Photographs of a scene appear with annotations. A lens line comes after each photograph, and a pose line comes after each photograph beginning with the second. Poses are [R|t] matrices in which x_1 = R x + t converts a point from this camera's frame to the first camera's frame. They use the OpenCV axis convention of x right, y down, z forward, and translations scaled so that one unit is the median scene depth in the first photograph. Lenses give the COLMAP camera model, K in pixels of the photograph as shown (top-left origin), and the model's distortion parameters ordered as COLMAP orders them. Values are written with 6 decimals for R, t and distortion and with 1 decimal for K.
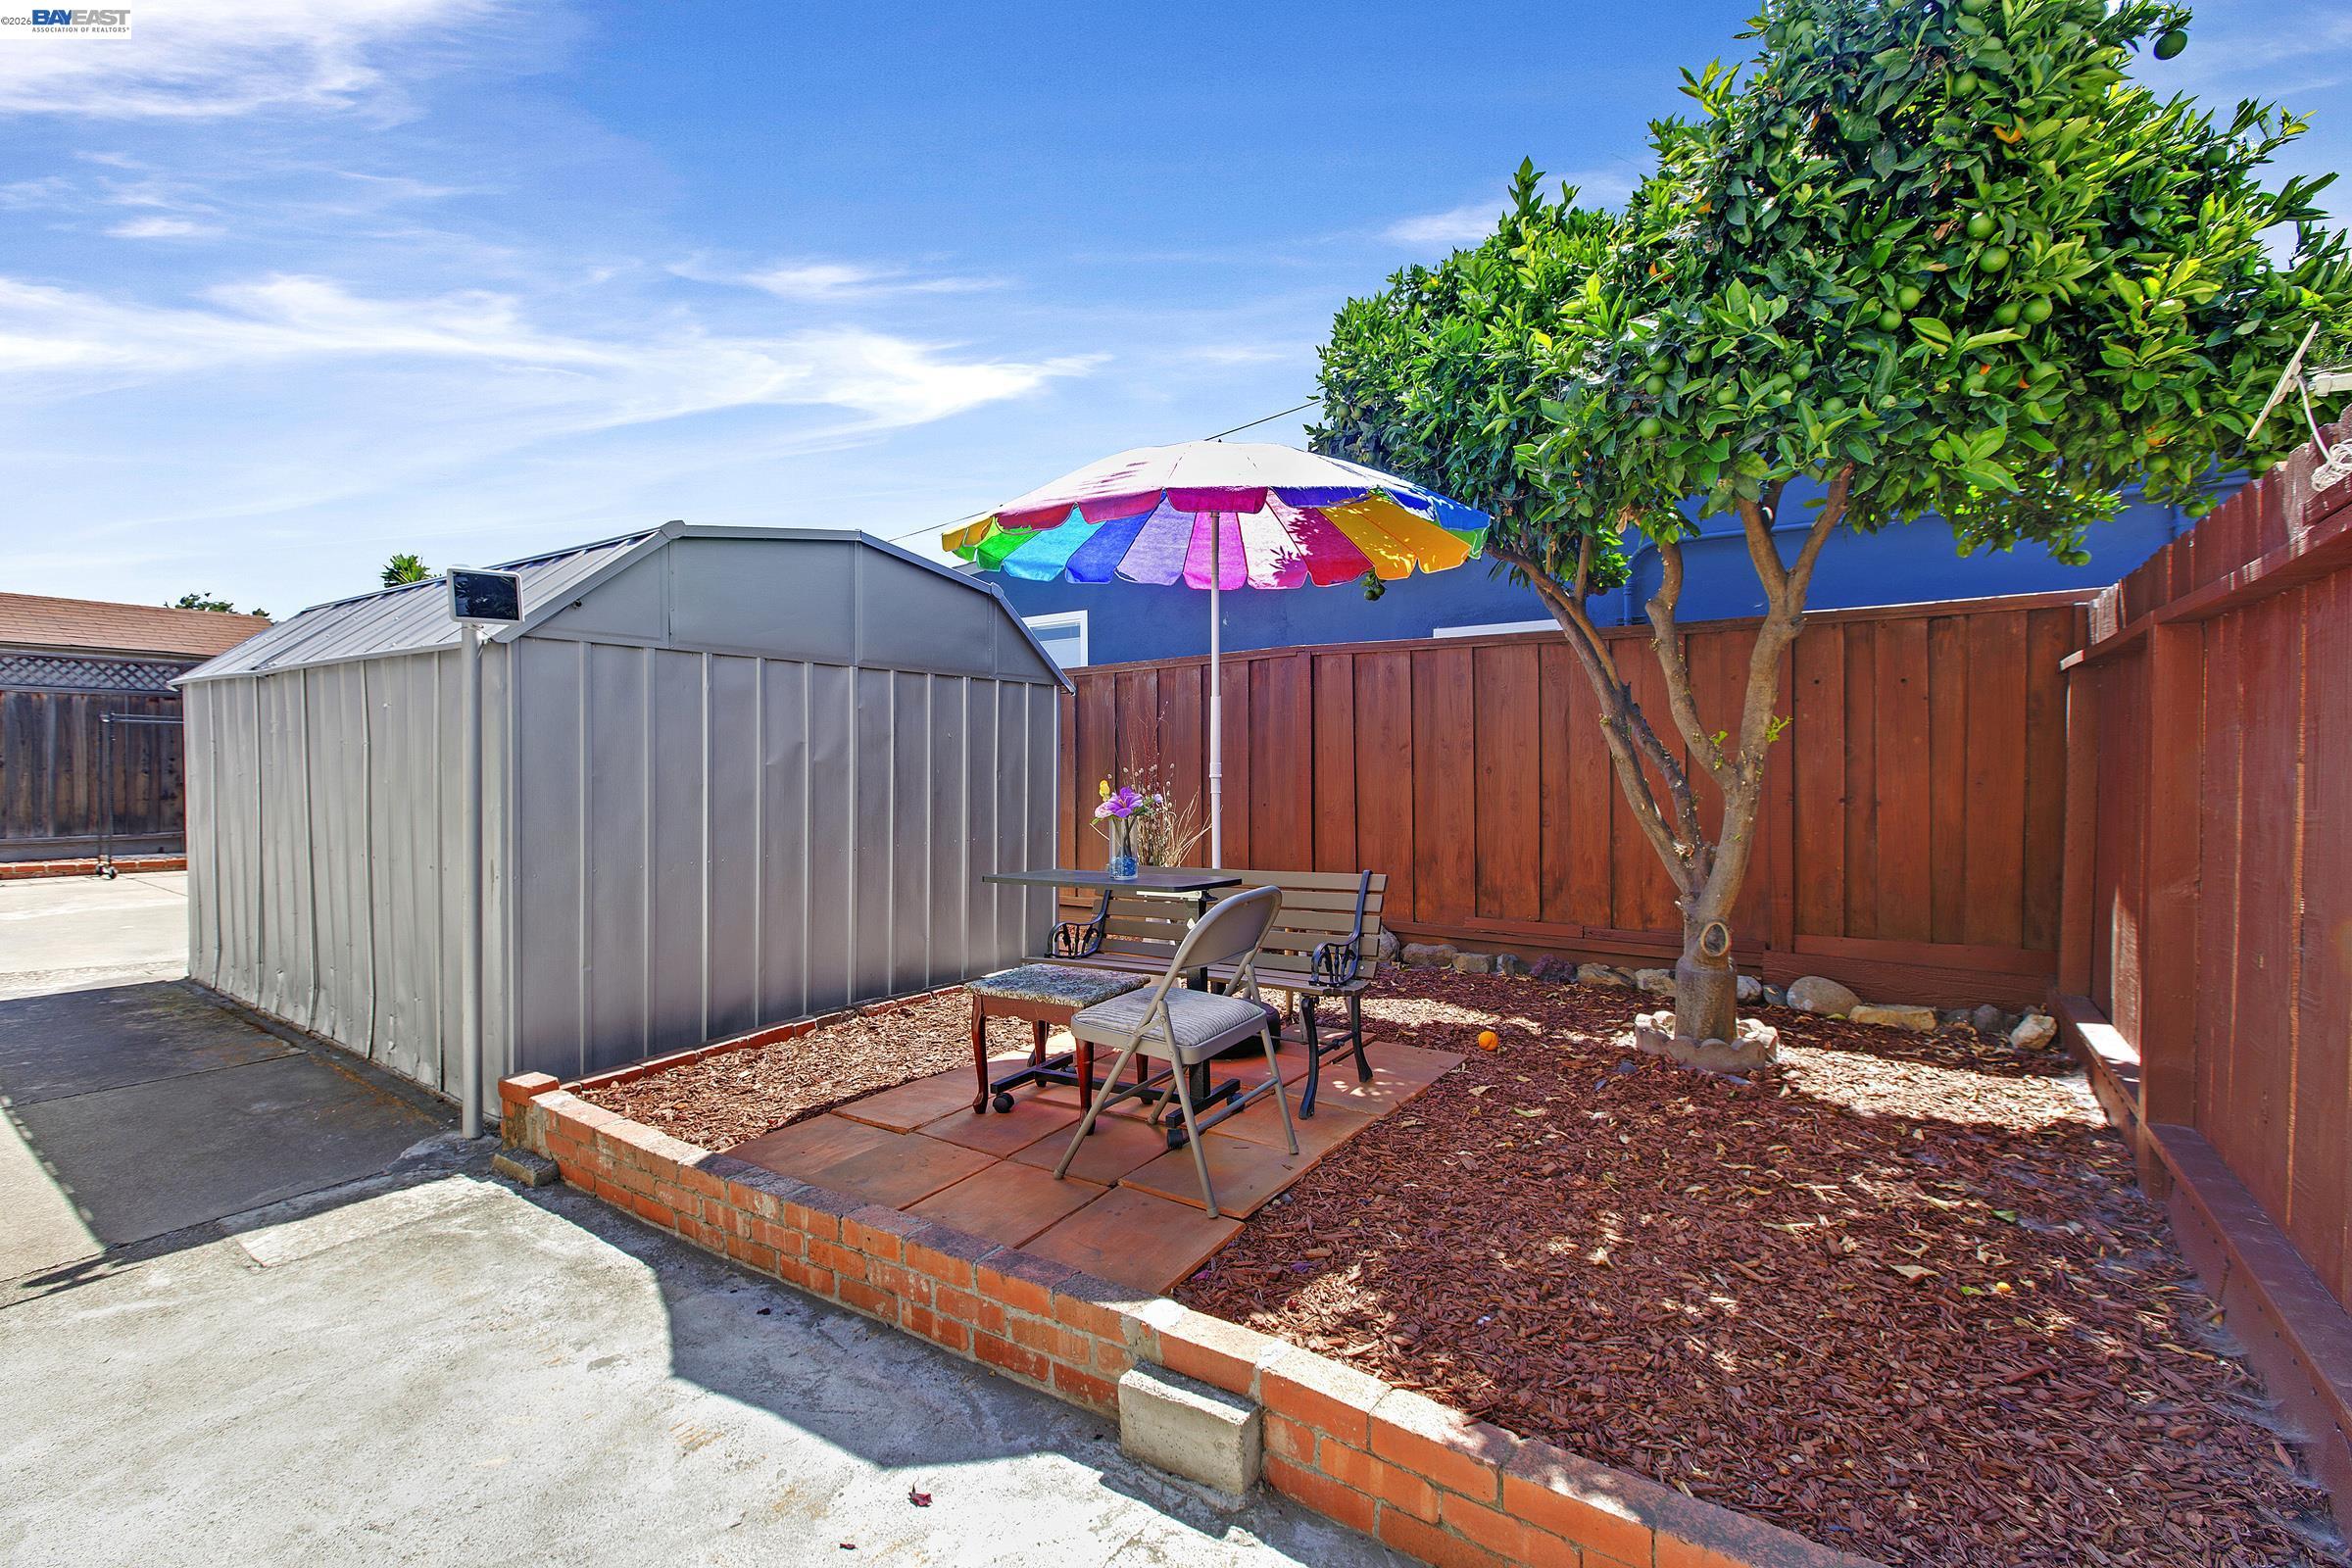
lens RADIAL K [[1045.6, 0, 1158.1], [0, 1045.6, 790.1], [0, 0, 1]] dist [-0.009341, -0.000376]
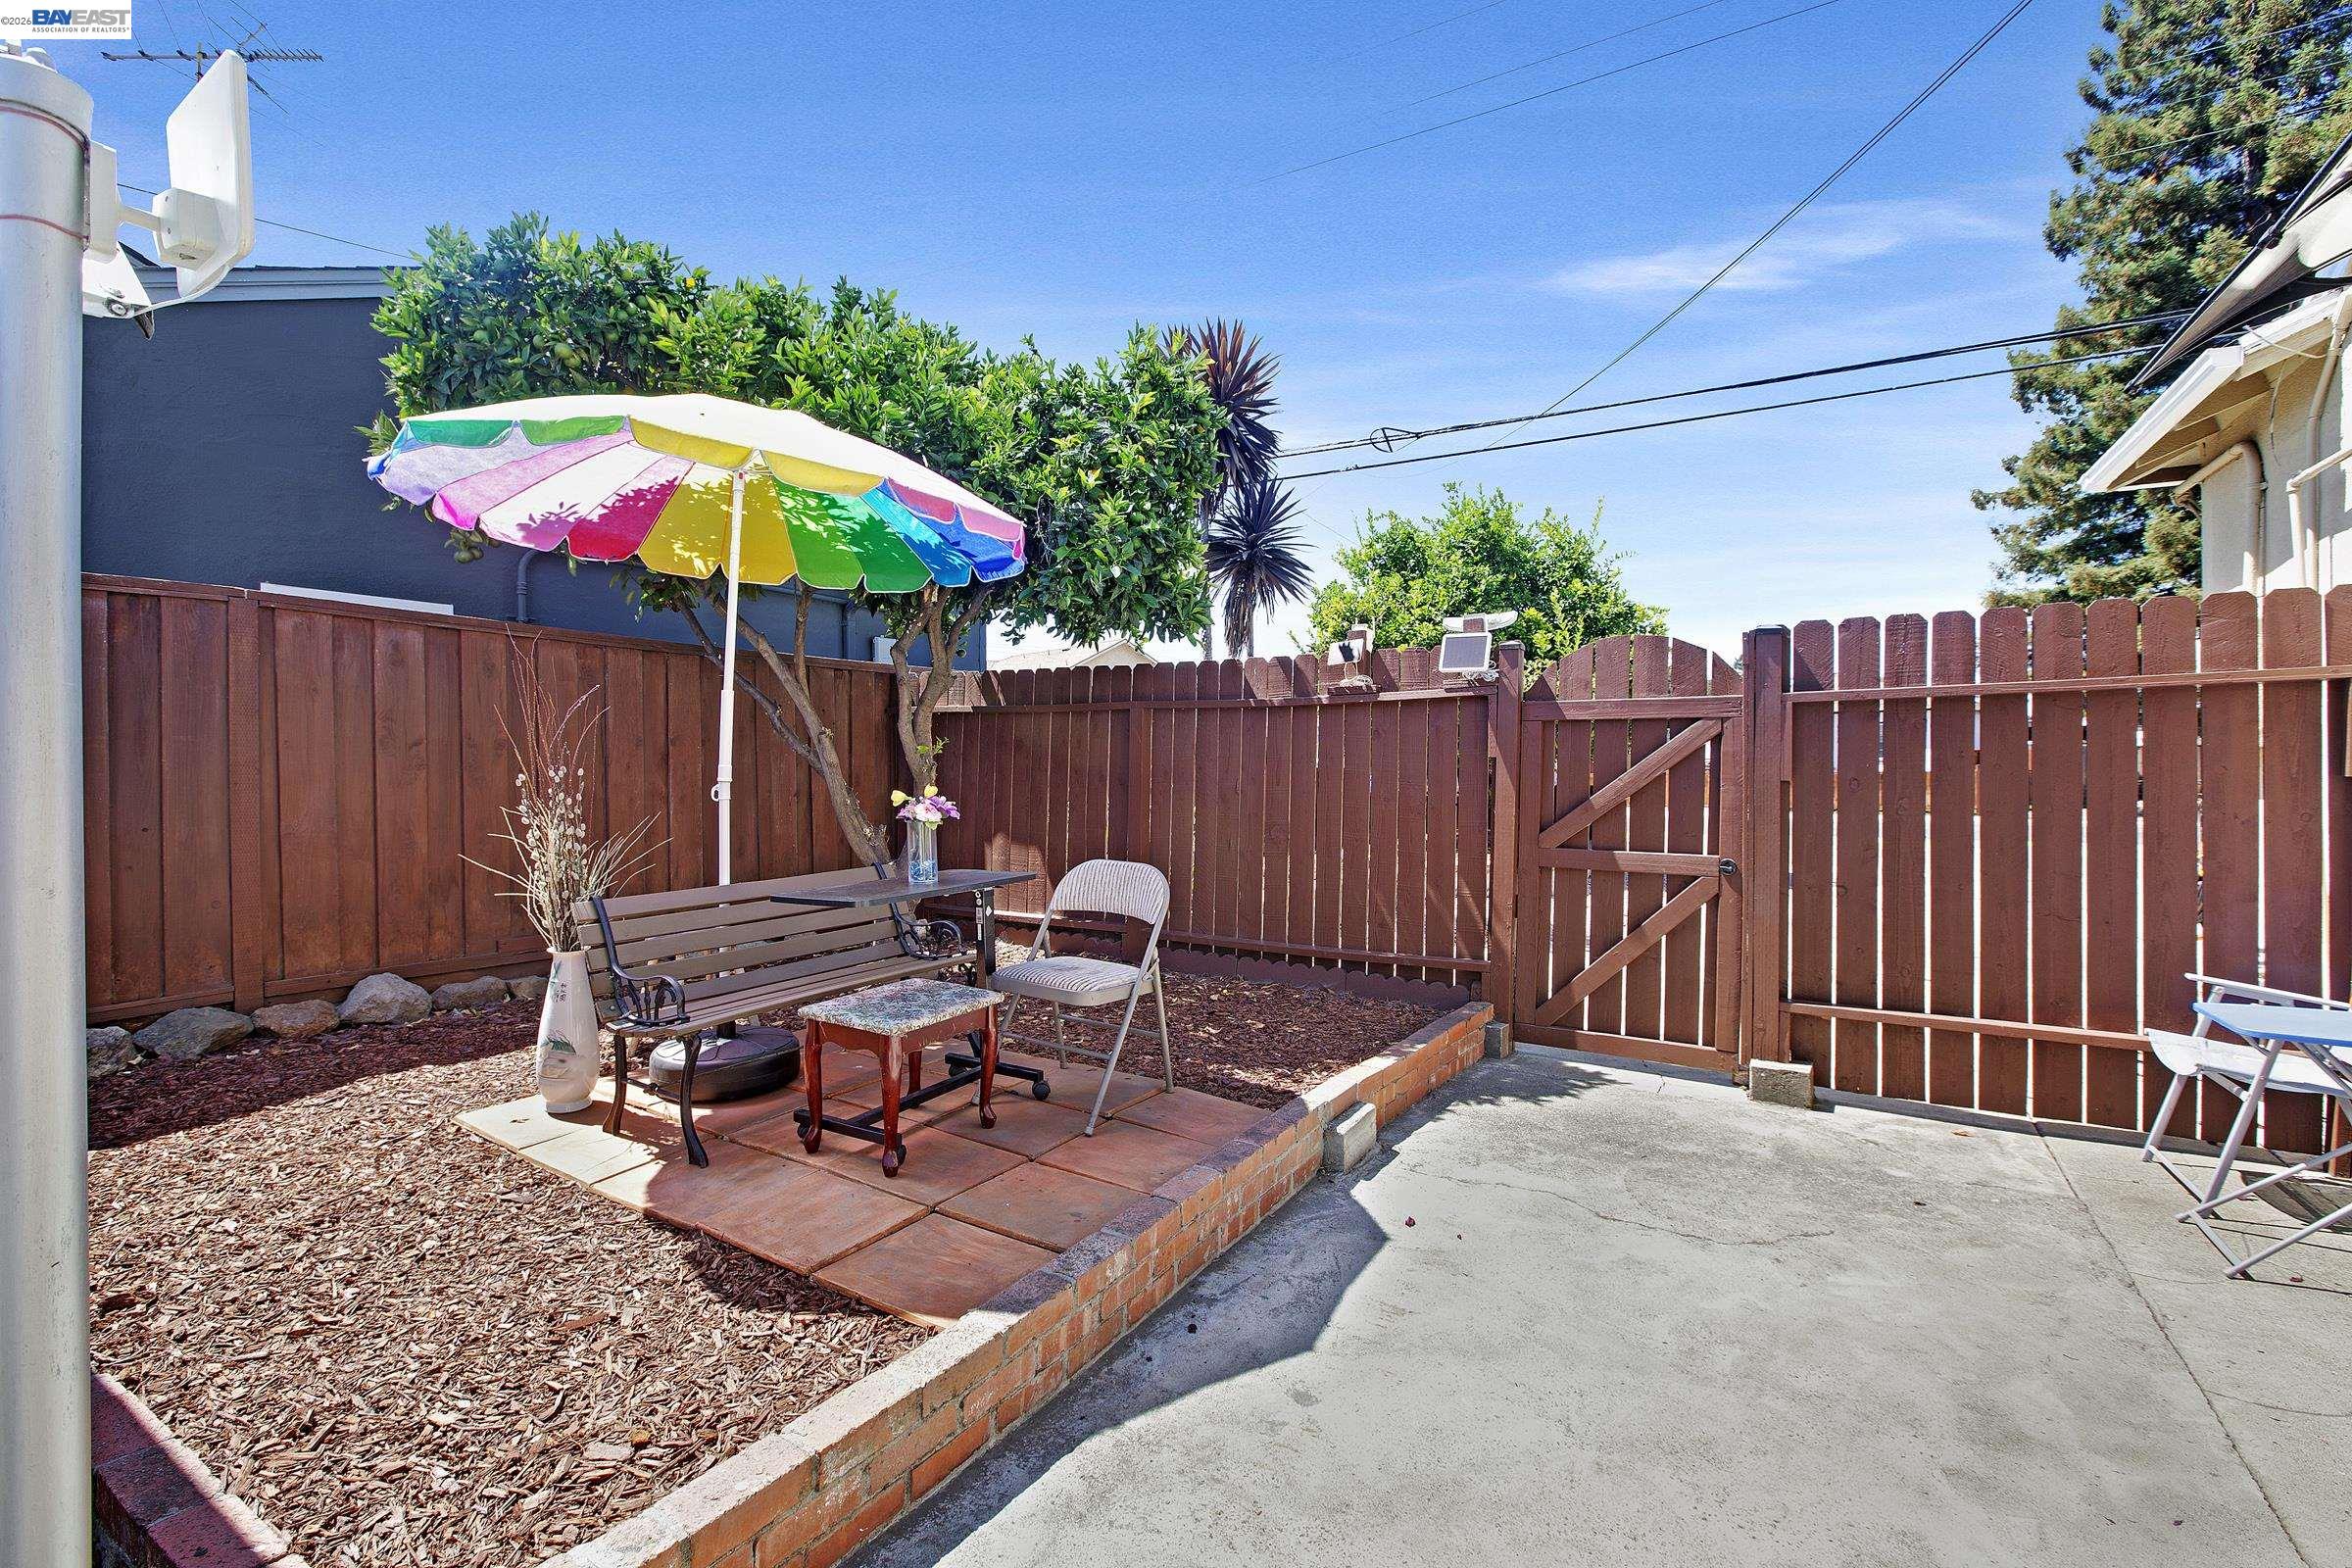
lens RADIAL K [[1045.6, 0, 1166.7], [0, 1045.6, 786.7], [0, 0, 1]] dist [-0.009341, -0.000376]
pose [[-0.033145, -0.018596, 0.999278, -1.239221], [0.022135, 0.999568, 0.019336, -0.024110], [-0.999205, 0.022760, -0.032719, 0.963796]]
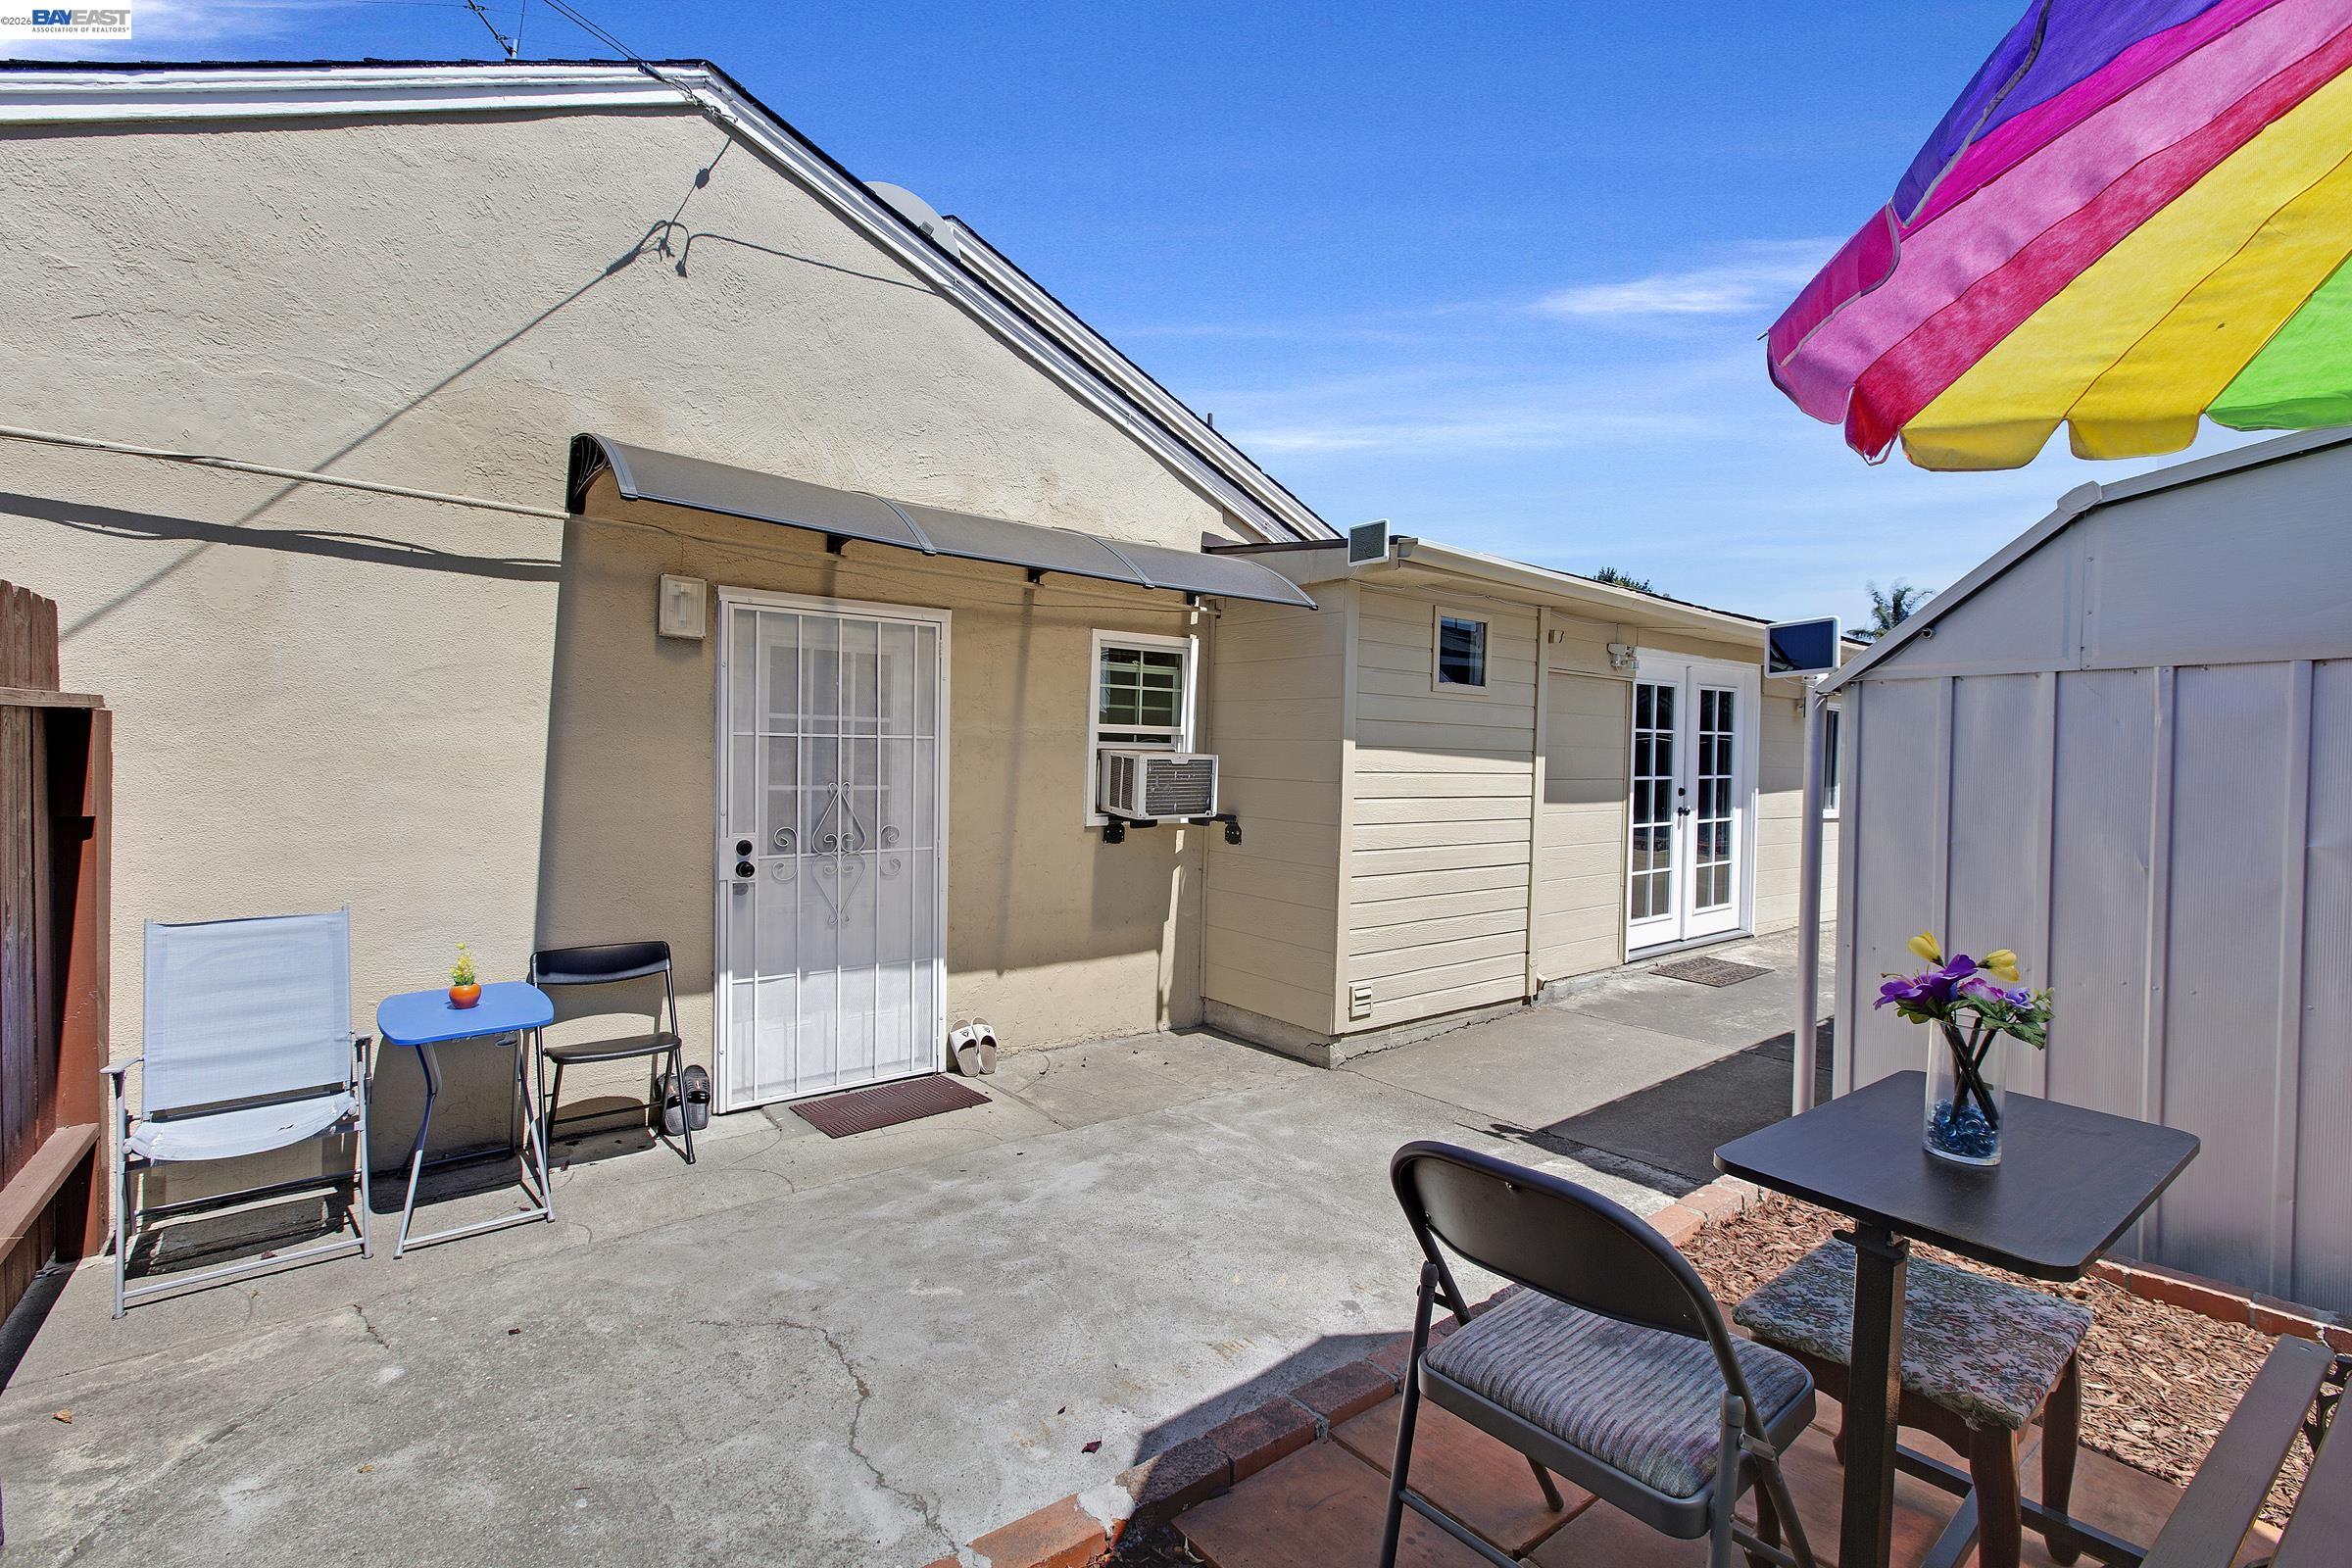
lens RADIAL K [[1052.3, 0, 1179.3], [0, 1052.3, 780.2], [0, 0, 1]] dist [-0.005400, -0.001014]
pose [[-0.308284, 0.018121, -0.951122, 0.607156], [-0.036791, 0.998843, 0.030955, -0.094707], [0.950583, 0.044535, -0.307261, 0.980195]]
